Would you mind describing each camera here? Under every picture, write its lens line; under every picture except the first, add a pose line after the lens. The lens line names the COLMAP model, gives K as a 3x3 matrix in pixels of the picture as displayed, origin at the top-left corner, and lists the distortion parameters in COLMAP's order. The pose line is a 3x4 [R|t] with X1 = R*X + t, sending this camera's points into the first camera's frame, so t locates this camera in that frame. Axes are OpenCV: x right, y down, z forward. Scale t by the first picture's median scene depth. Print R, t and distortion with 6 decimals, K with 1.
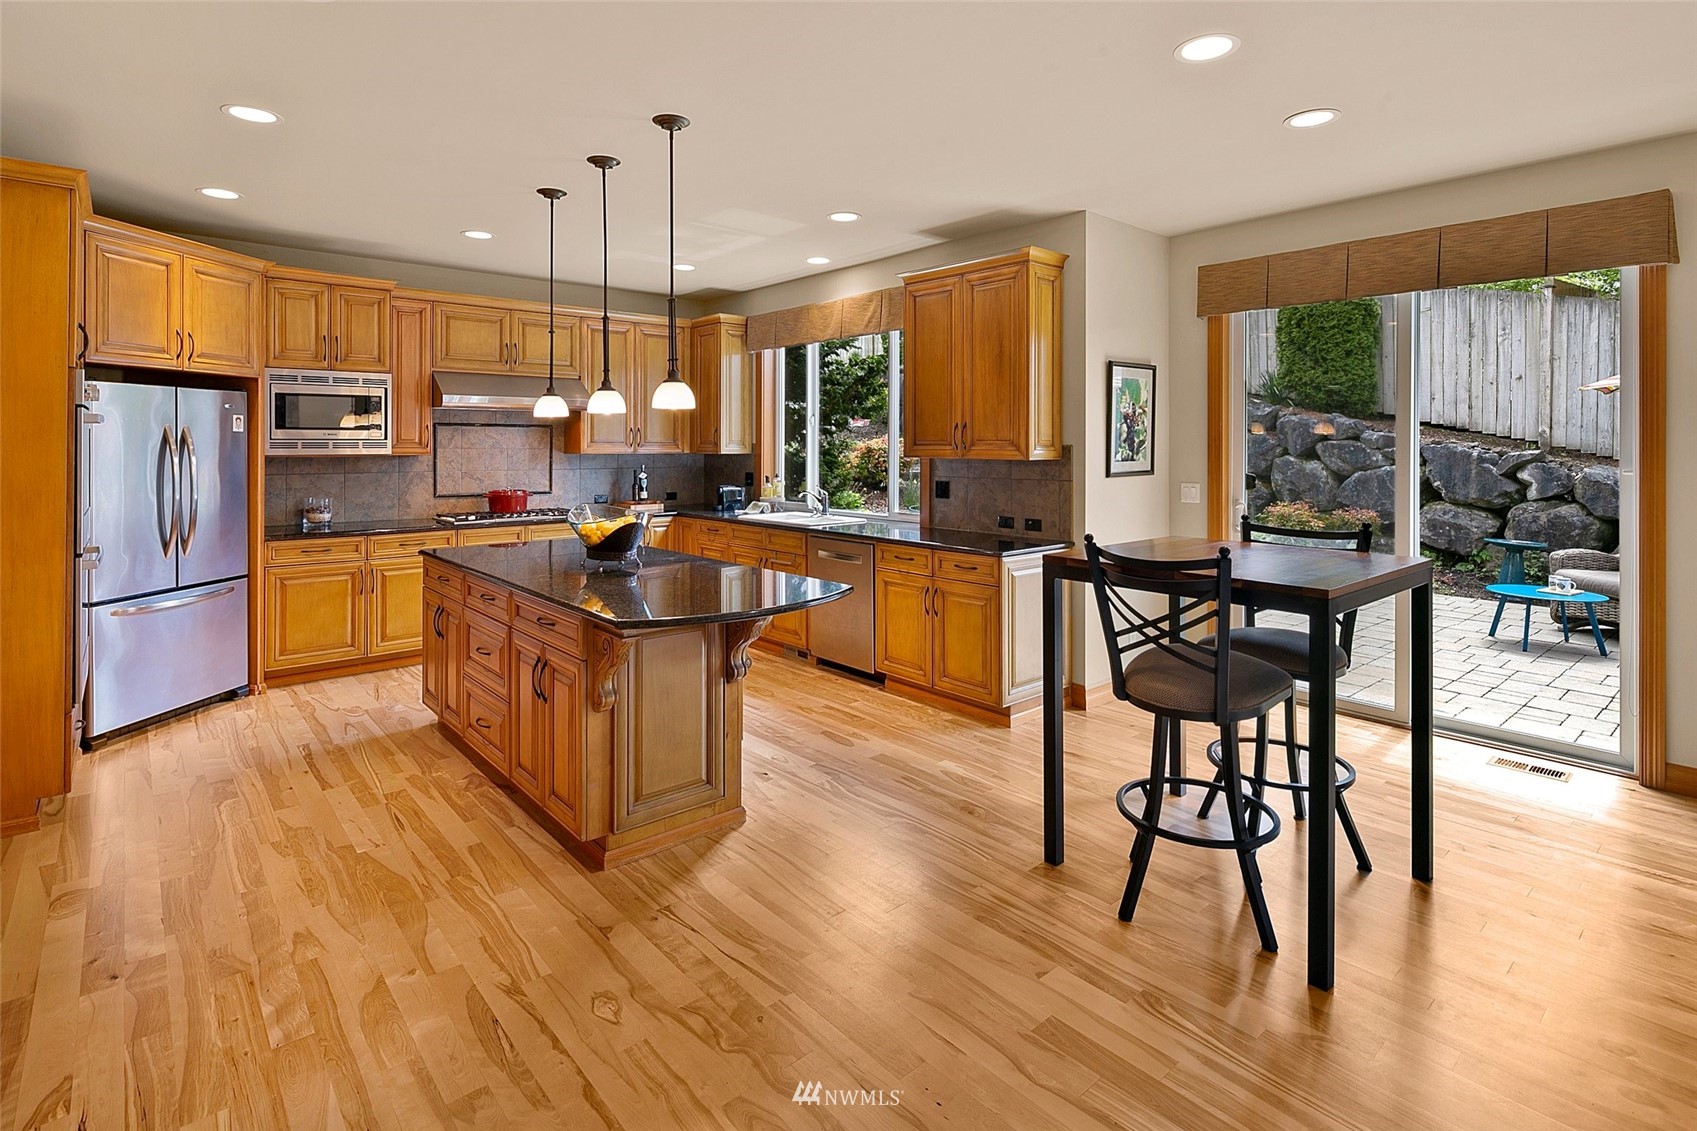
lens RADIAL K [[829.3, 0, 840.3], [0, 829.3, 406.1], [0, 0, 1]] dist [0.003902, -0.001721]
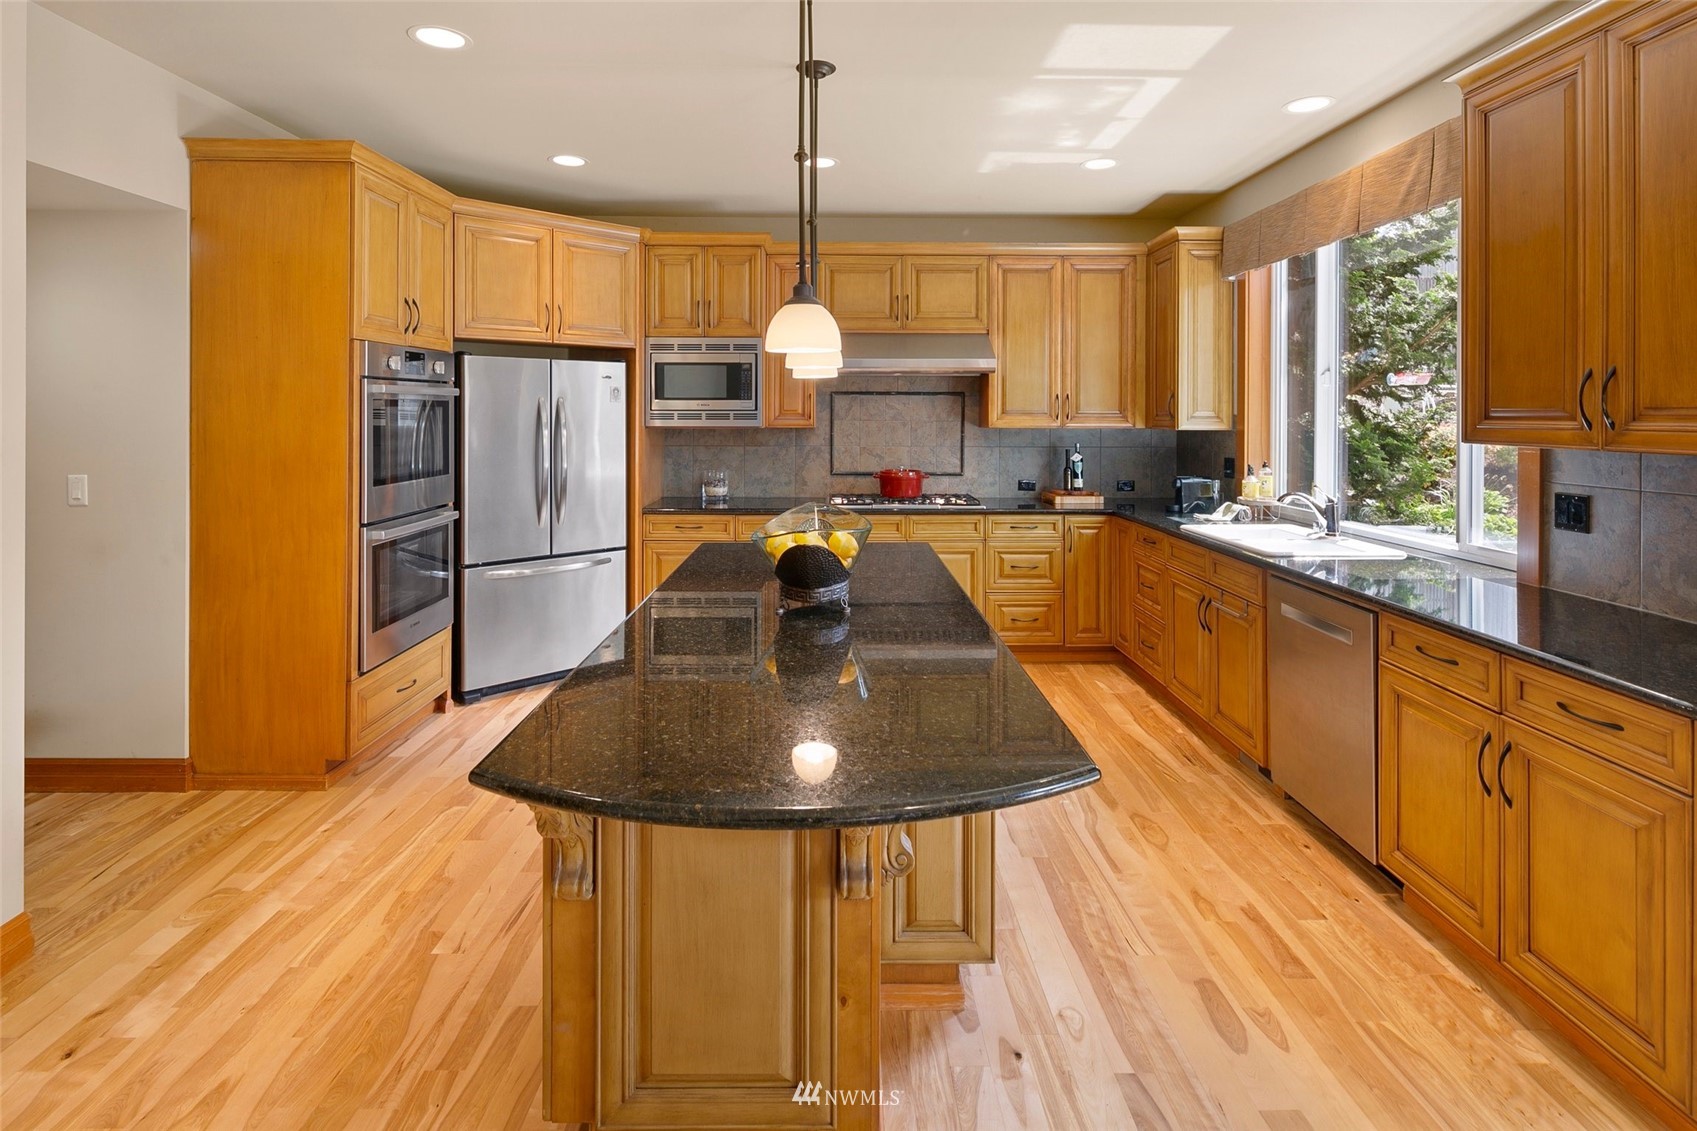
lens RADIAL K [[829.3, 0, 840.3], [0, 829.3, 406.1], [0, 0, 1]] dist [0.003902, -0.001721]
pose [[0.766557, -0.005483, -0.642152, 0.099949], [0.027730, 0.999313, 0.024569, 0.015019], [0.641577, -0.036641, 0.766183, 0.343125]]
